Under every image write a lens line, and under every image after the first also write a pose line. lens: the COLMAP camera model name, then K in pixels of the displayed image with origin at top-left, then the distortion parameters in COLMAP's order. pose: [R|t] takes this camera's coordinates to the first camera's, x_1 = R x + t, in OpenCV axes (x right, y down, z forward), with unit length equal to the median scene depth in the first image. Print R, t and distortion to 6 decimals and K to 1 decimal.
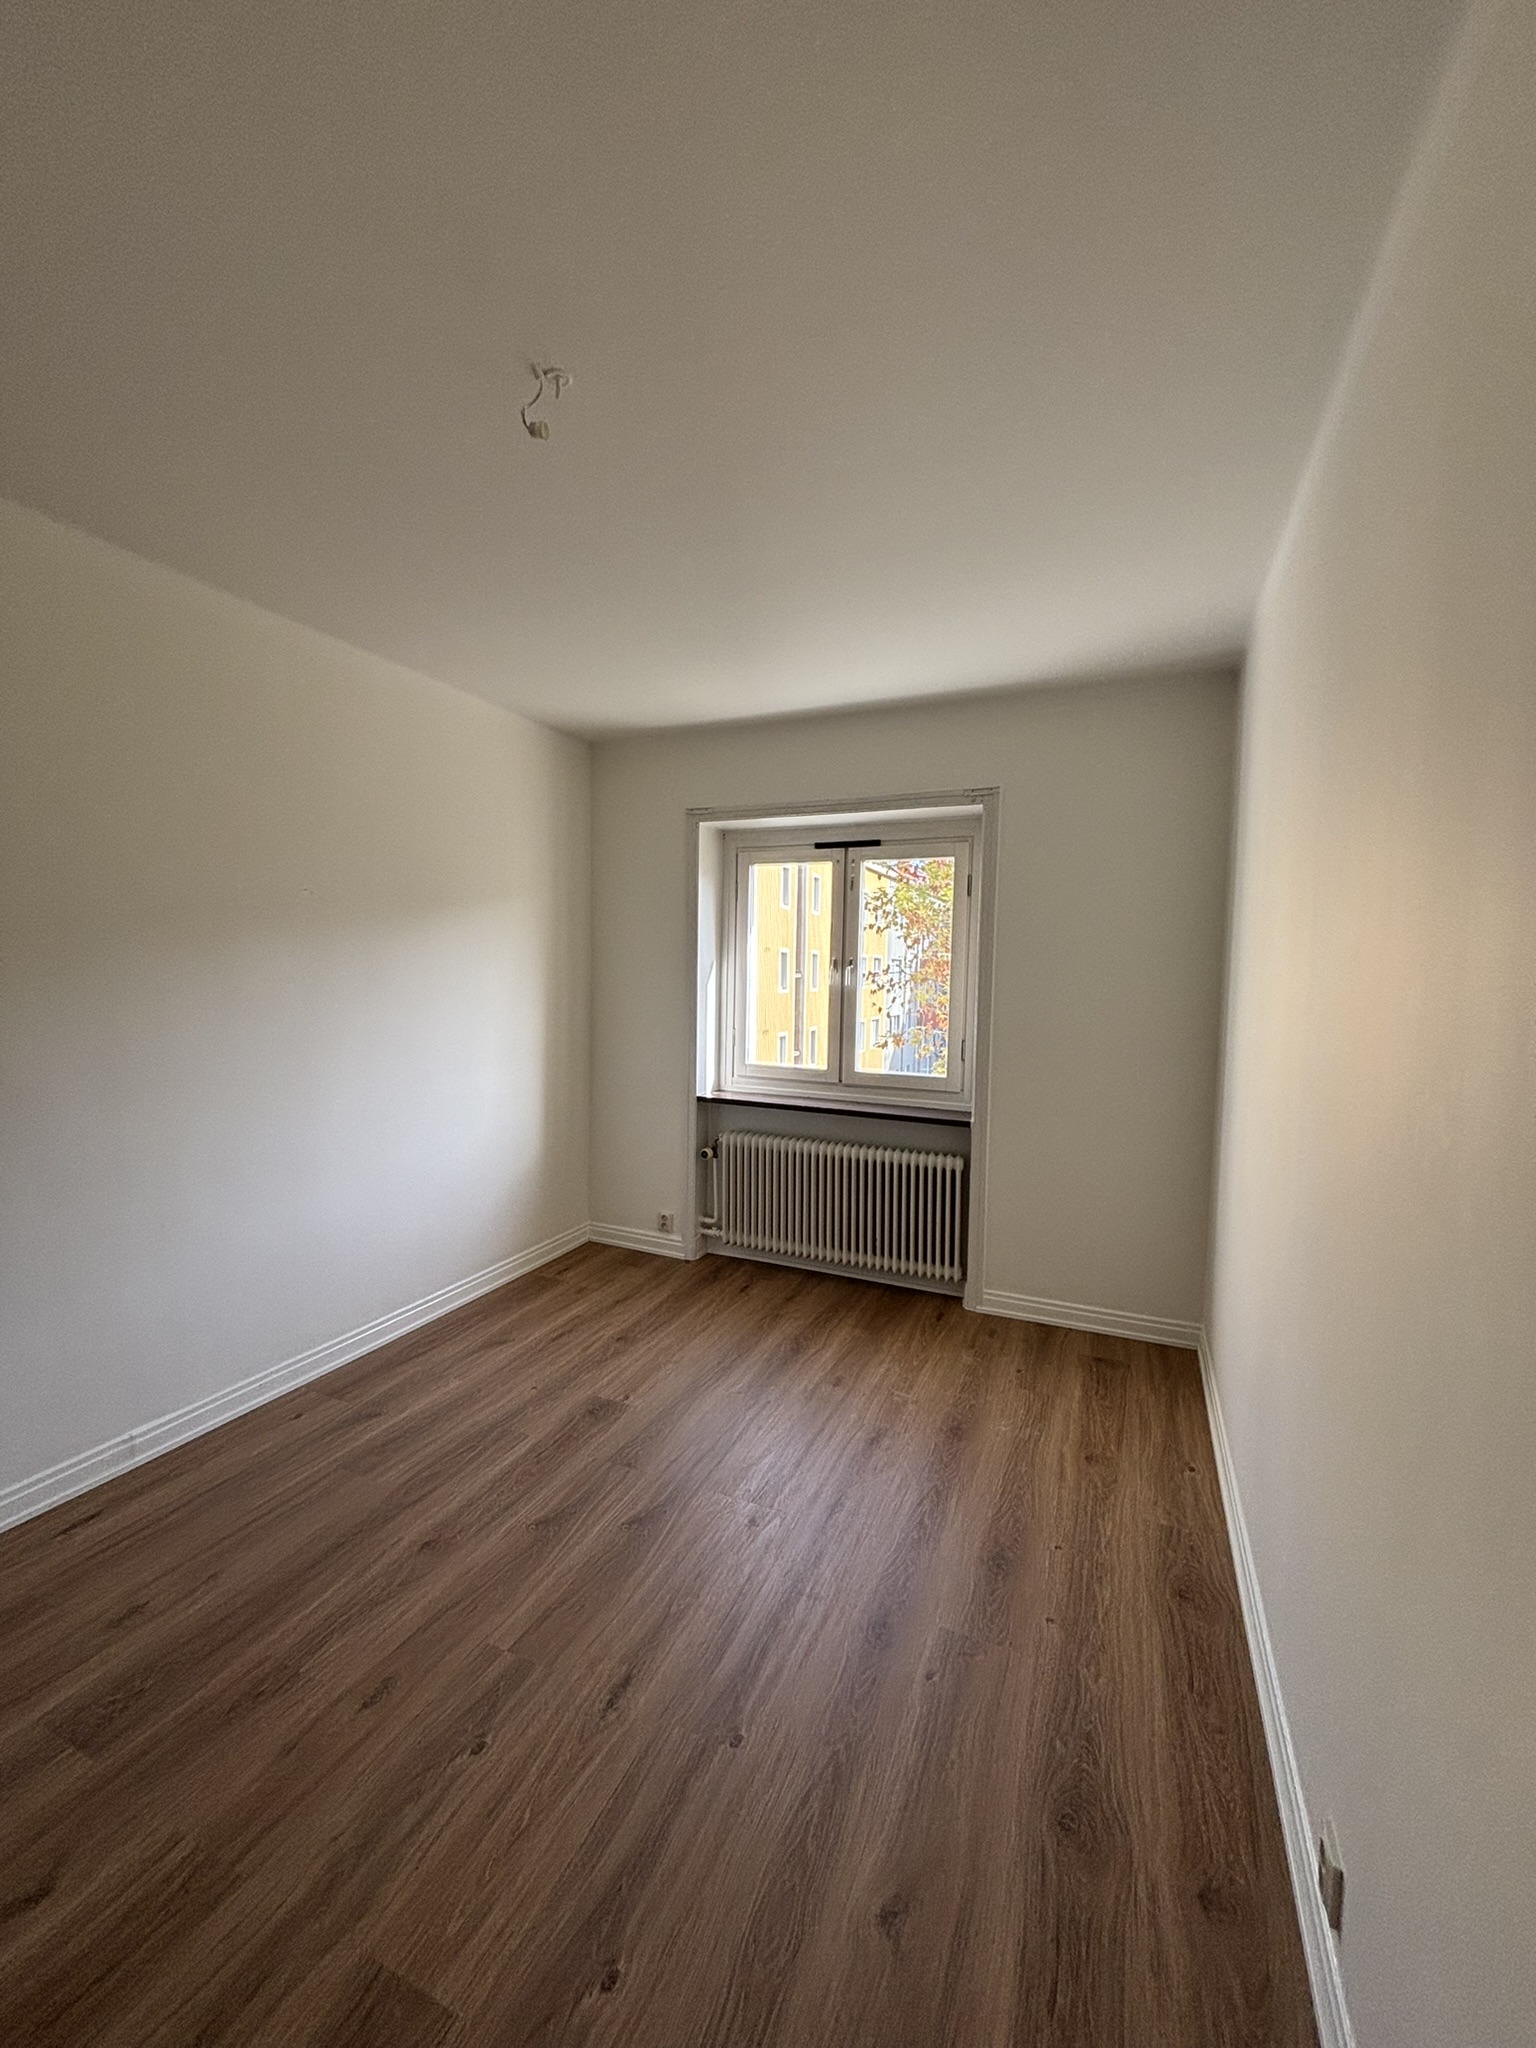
lens RADIAL K [[826.0, 0, 776.8], [0, 826.0, 1033.5], [0, 0, 1]] dist [-0.000149, 0.001335]
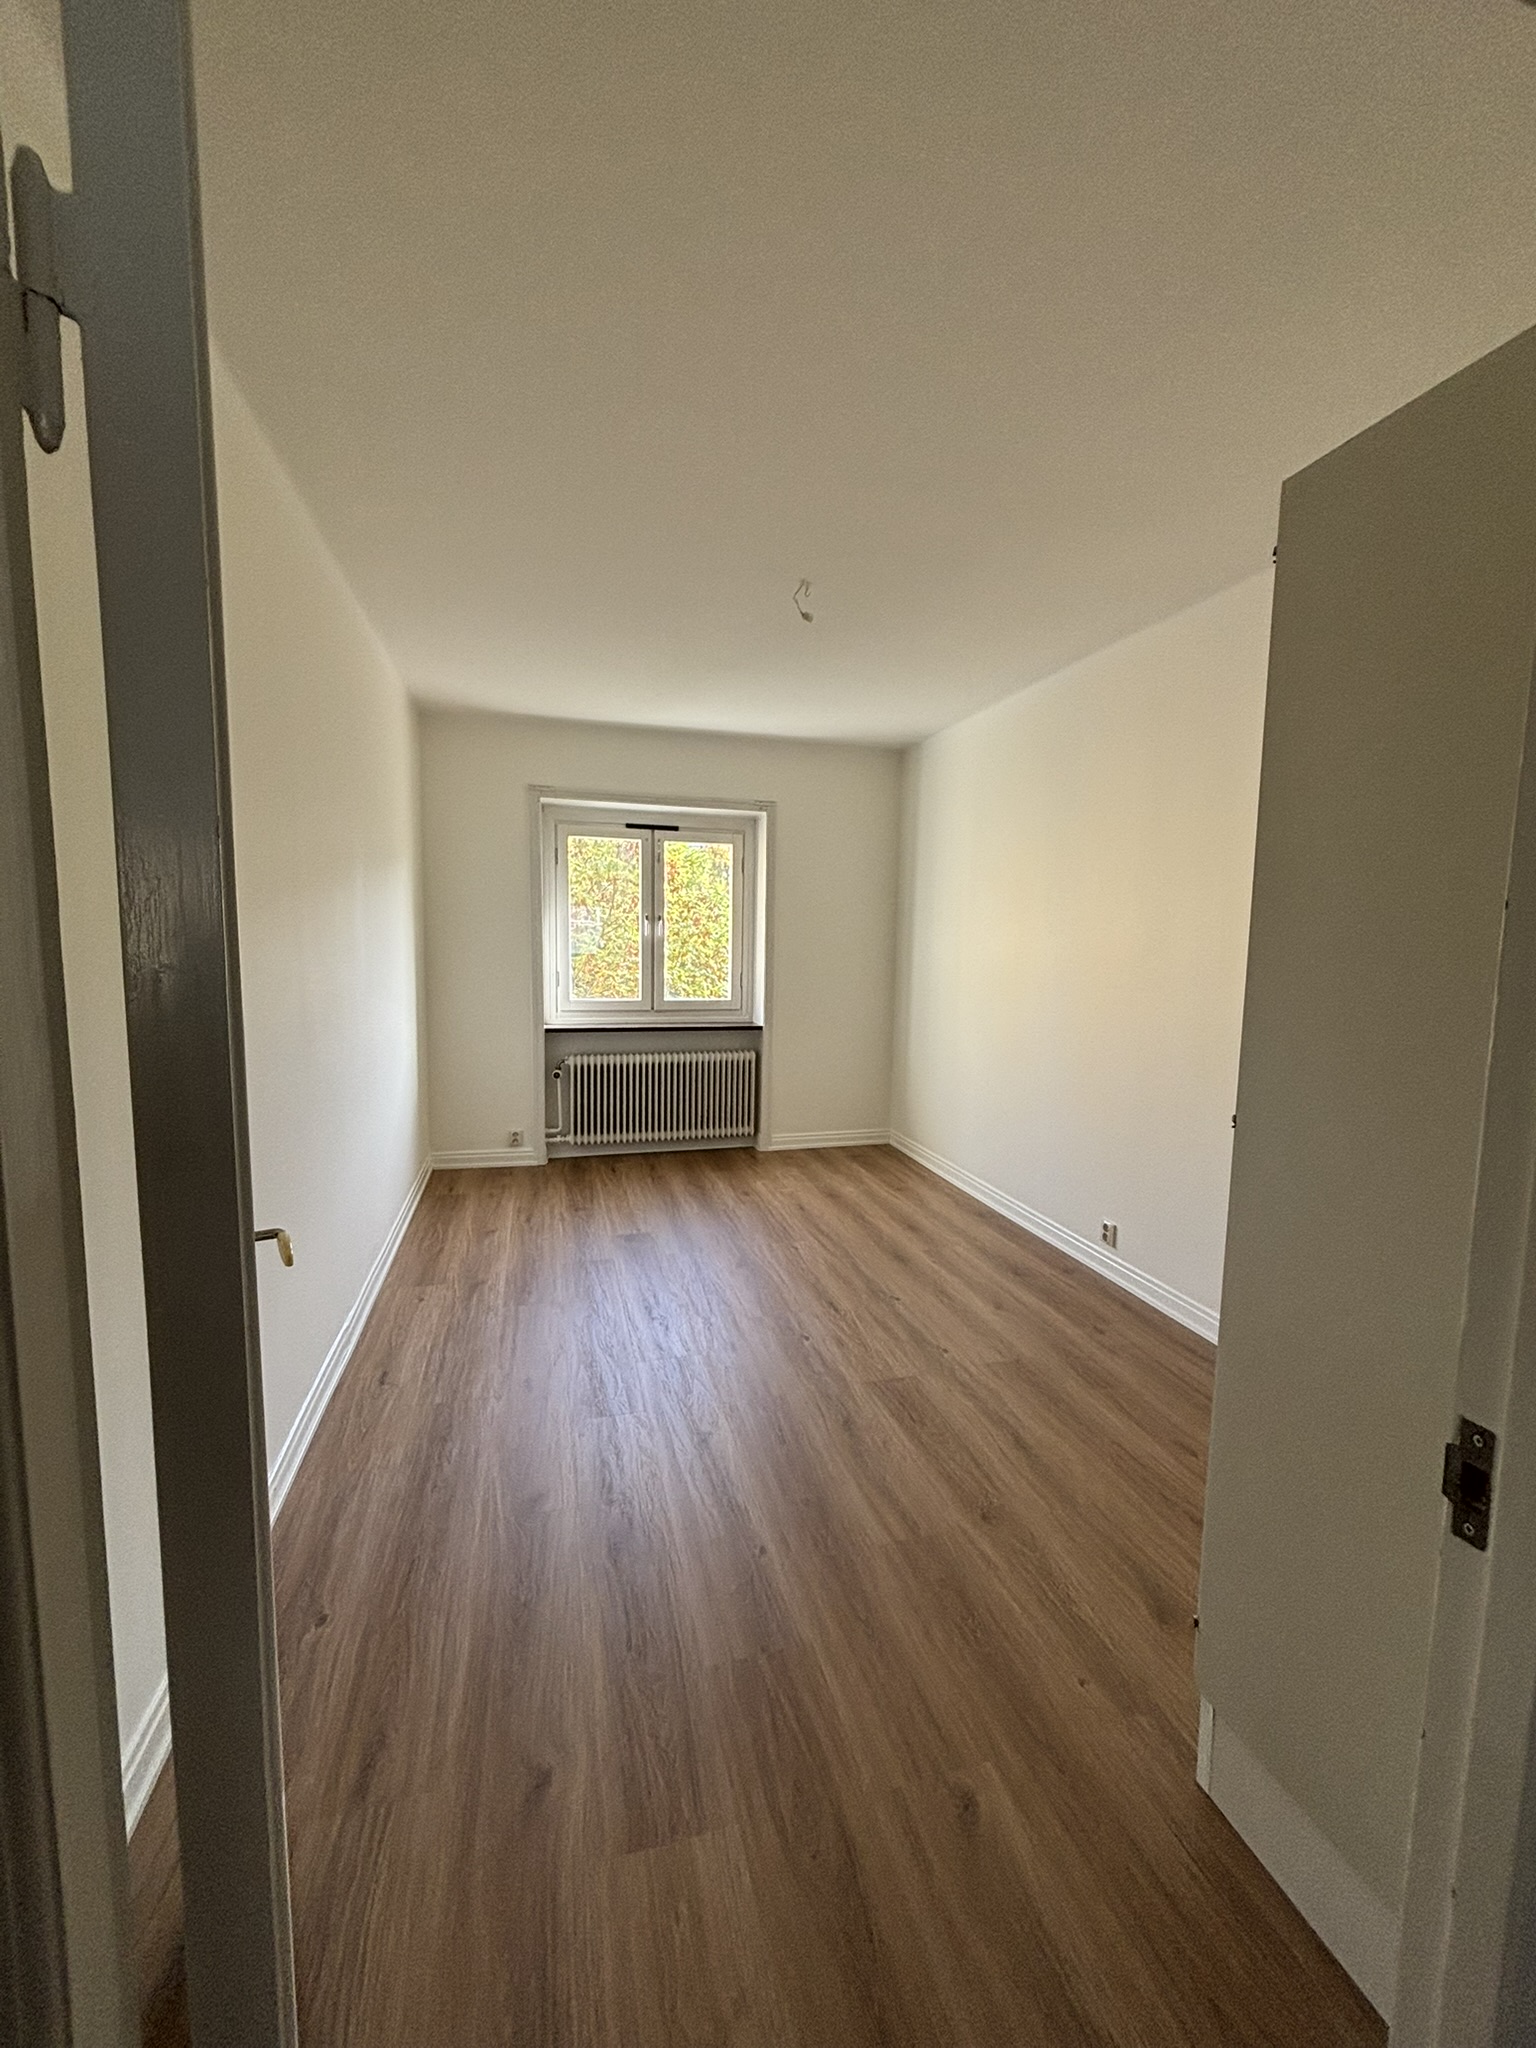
lens RADIAL K [[826.0, 0, 764.3], [0, 826.0, 1052.6], [0, 0, 1]] dist [-0.000149, 0.001335]
pose [[0.777766, -0.092269, 0.621745, -0.641513], [0.049050, 0.995060, 0.086311, 0.024245], [-0.626638, -0.036633, 0.778449, -0.154619]]
